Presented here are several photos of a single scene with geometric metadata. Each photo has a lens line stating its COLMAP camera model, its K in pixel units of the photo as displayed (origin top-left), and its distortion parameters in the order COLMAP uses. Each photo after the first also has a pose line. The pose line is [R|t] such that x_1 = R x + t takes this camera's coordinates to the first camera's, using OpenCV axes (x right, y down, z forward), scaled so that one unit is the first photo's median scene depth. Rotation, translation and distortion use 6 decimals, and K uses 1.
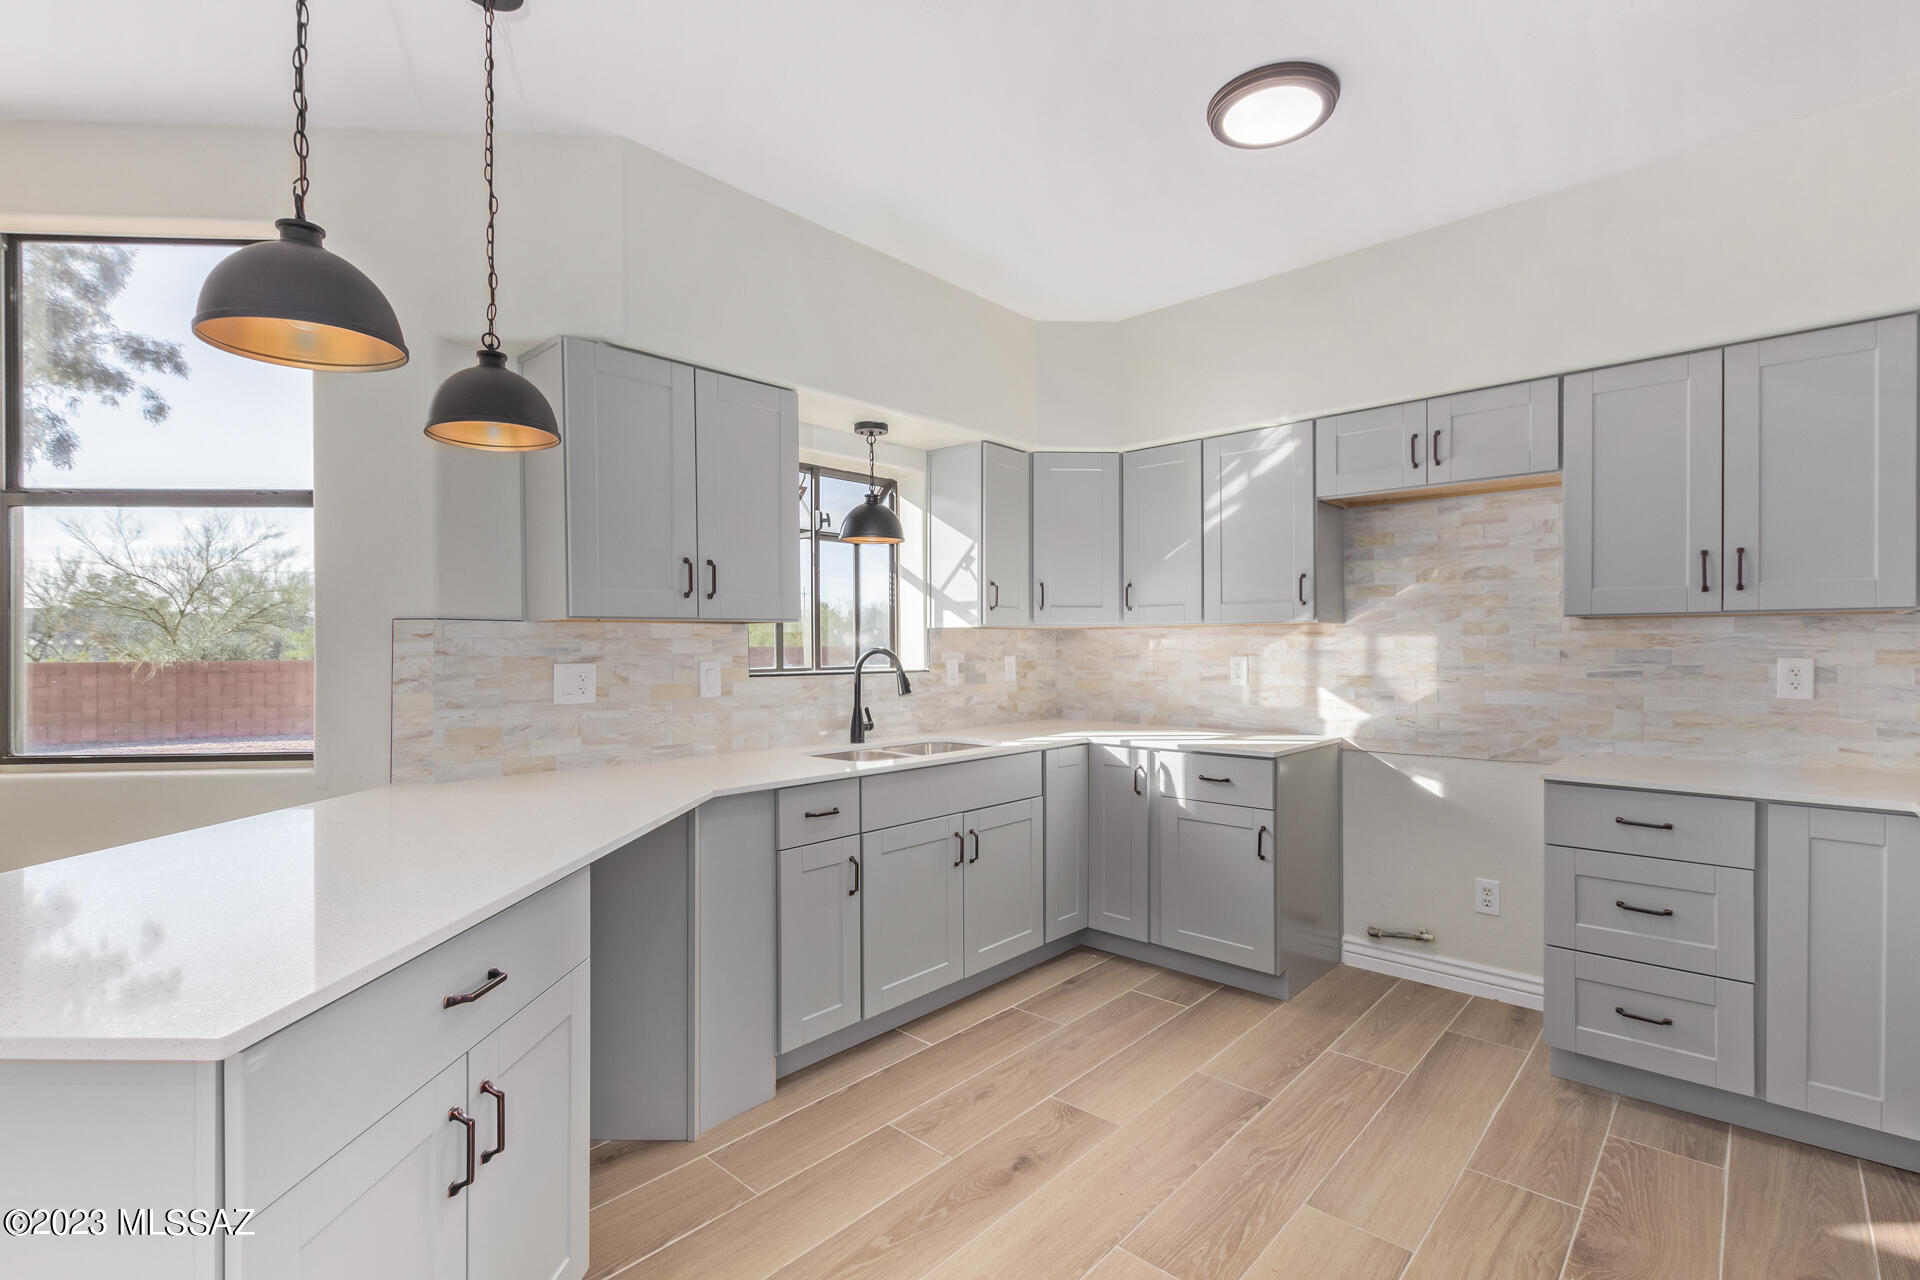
lens RADIAL K [[869.5, 0, 962.7], [0, 869.5, 645.8], [0, 0, 1]] dist [0.003843, -0.001731]
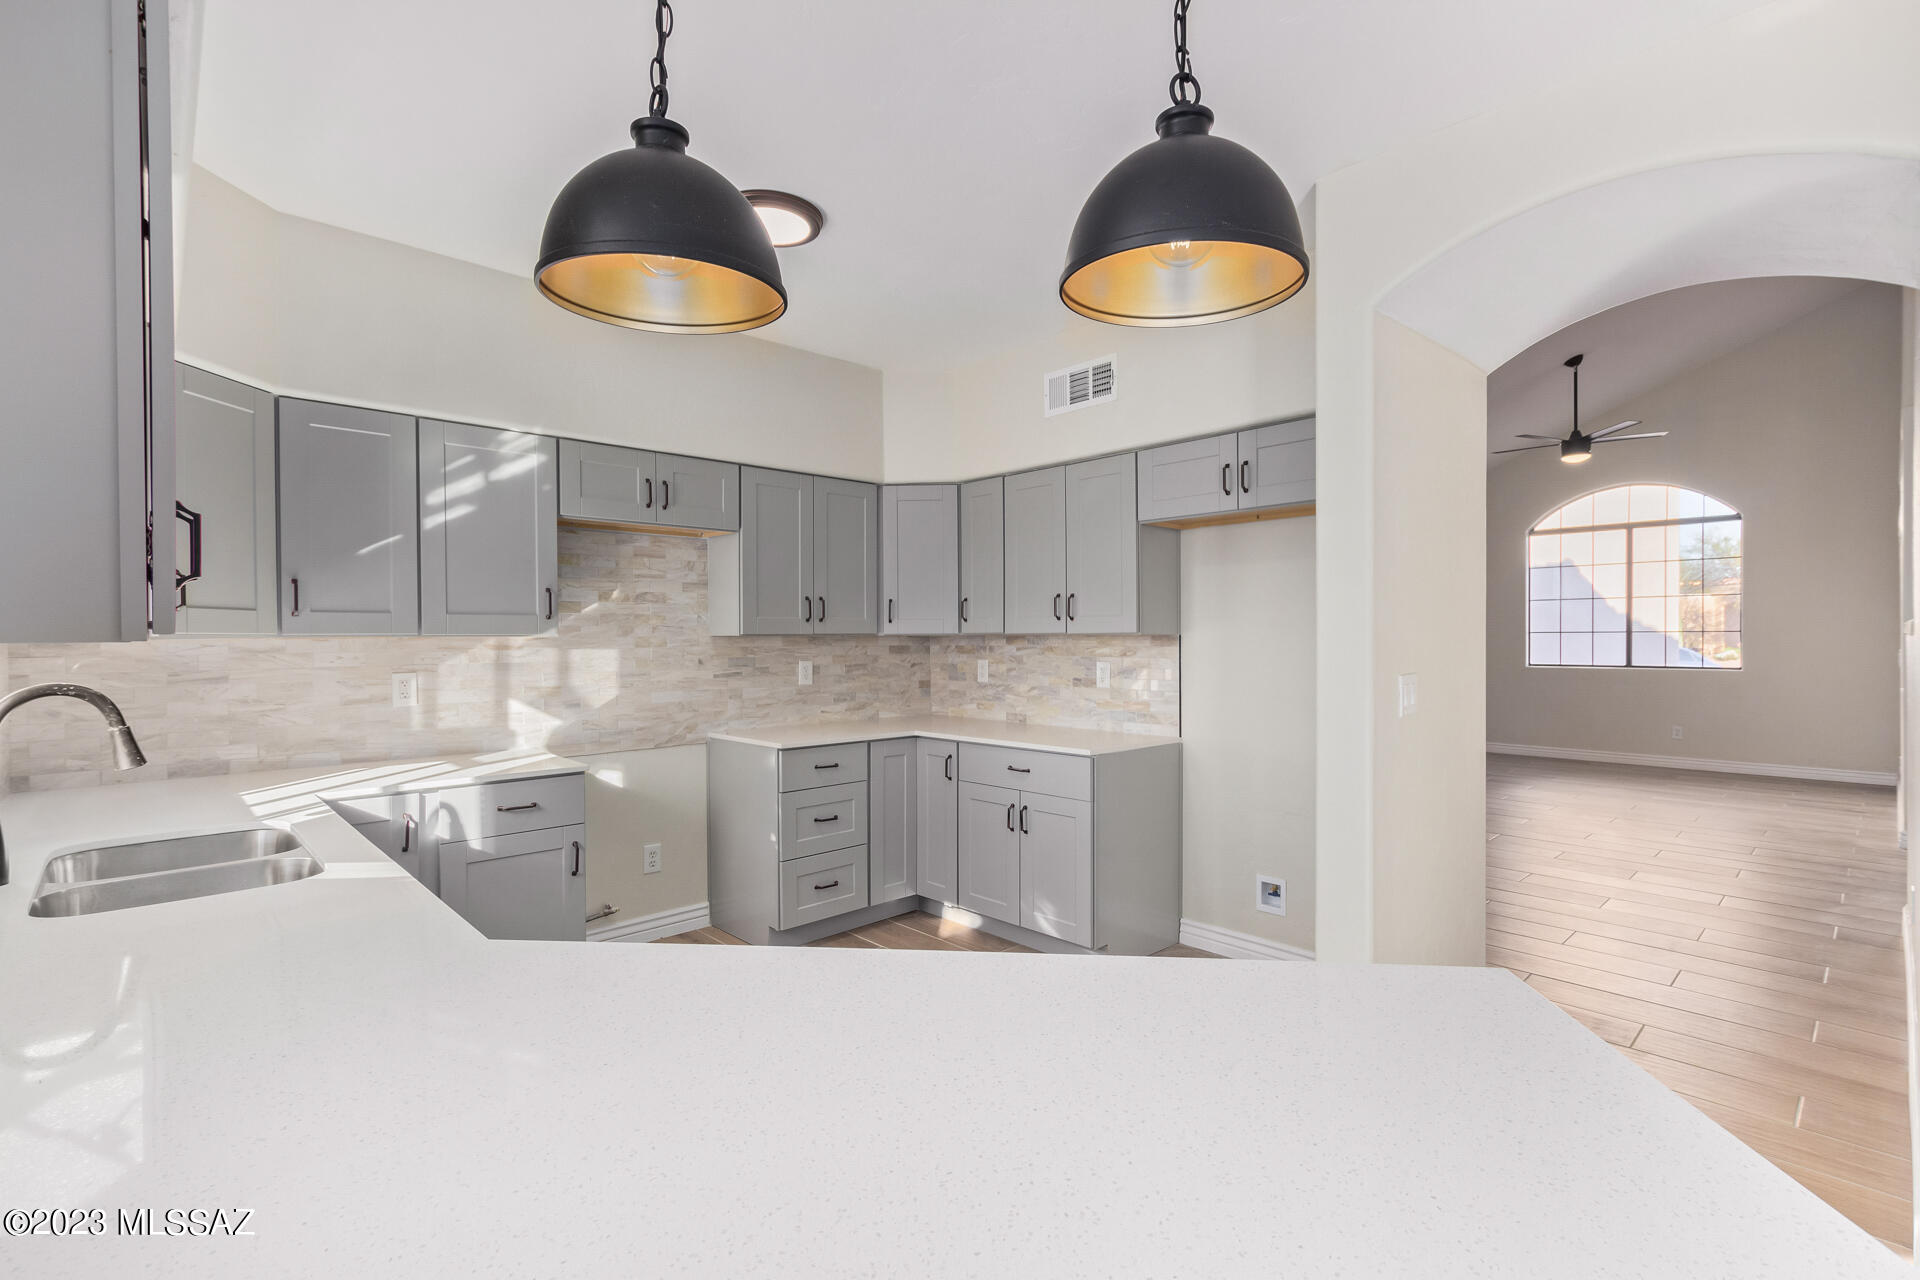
lens RADIAL K [[869.5, 0, 969.0], [0, 869.5, 639.5], [0, 0, 1]] dist [0.003843, -0.001731]
pose [[0.061292, -0.000640, 0.998120, -0.599939], [0.004261, 0.999991, 0.000379, -0.022378], [-0.998111, 0.004230, 0.061294, 0.468247]]
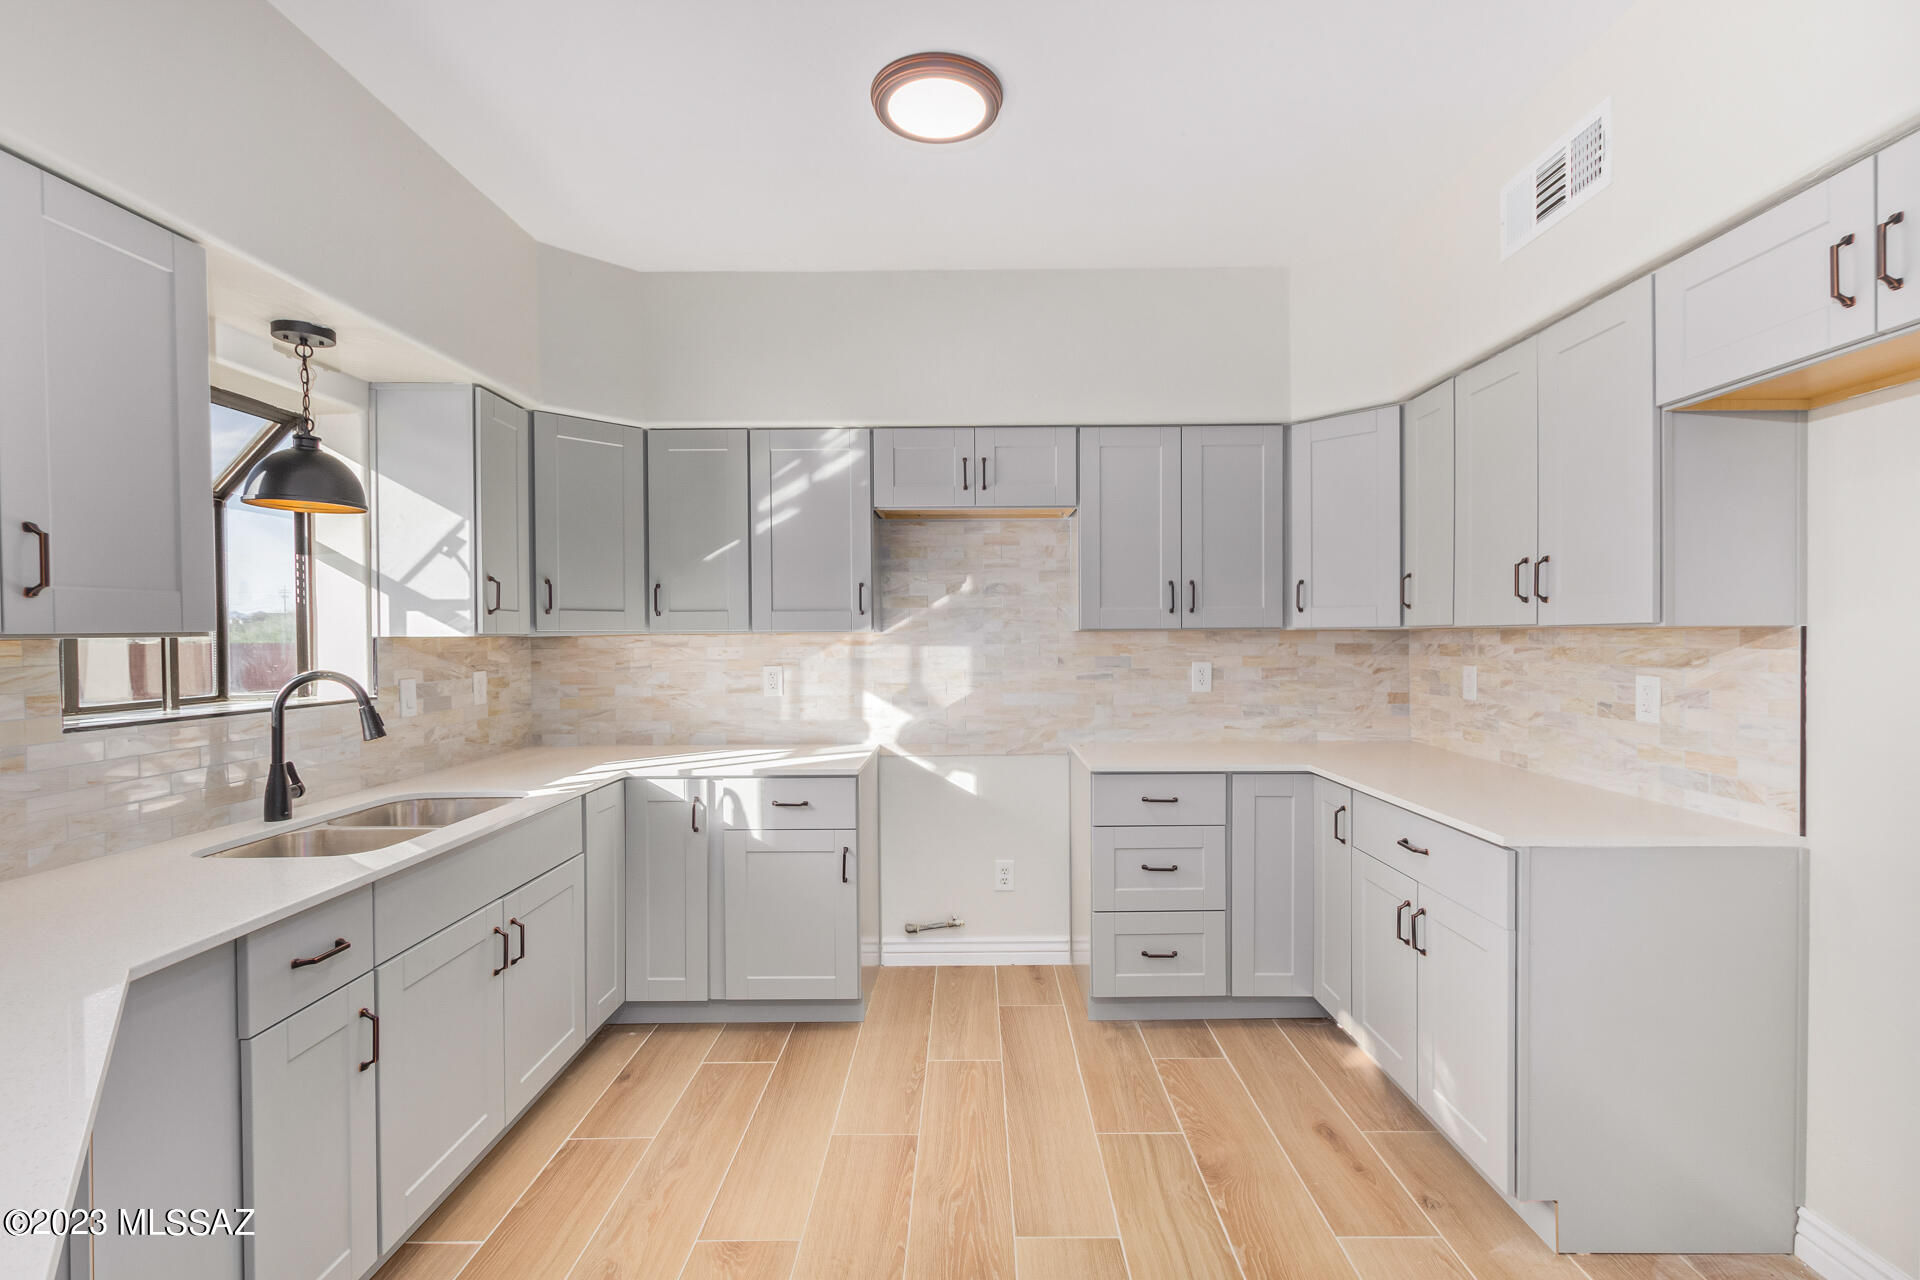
lens RADIAL K [[869.5, 0, 967.8], [0, 869.5, 641.1], [0, 0, 1]] dist [0.003843, -0.001731]
pose [[0.738449, -0.007532, 0.674267, -0.190934], [0.004440, 0.999970, 0.006308, -0.023548], [-0.674295, -0.001664, 0.738460, 0.196267]]
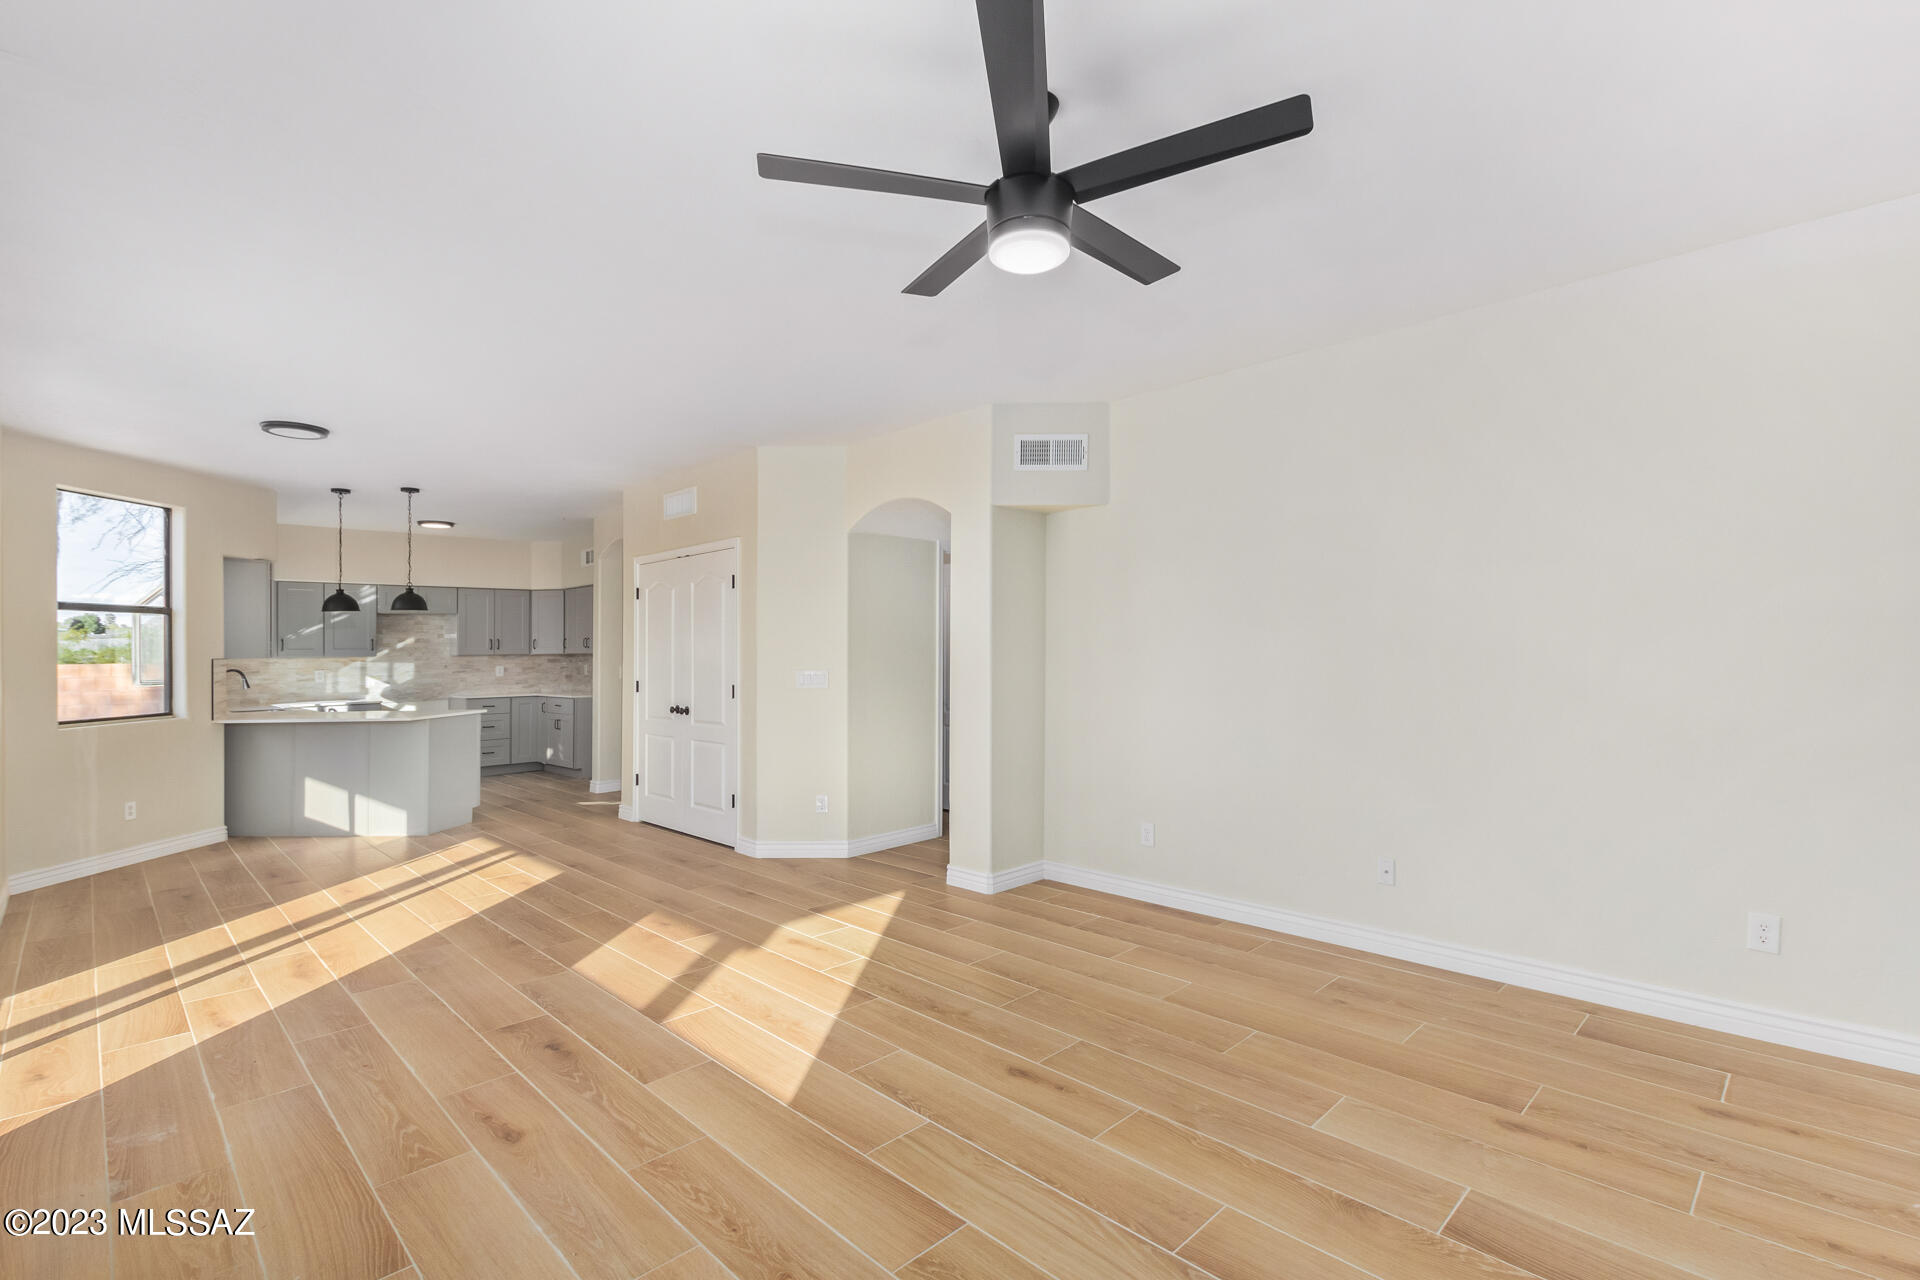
lens RADIAL K [[869.5, 0, 978.8], [0, 869.5, 656.4], [0, 0, 1]] dist [0.003843, -0.001731]
pose [[0.018469, -0.001307, 0.999829, -2.483549], [0.018909, 0.999821, 0.000958, 0.006867], [-0.999651, 0.018888, 0.018491, -1.058064]]
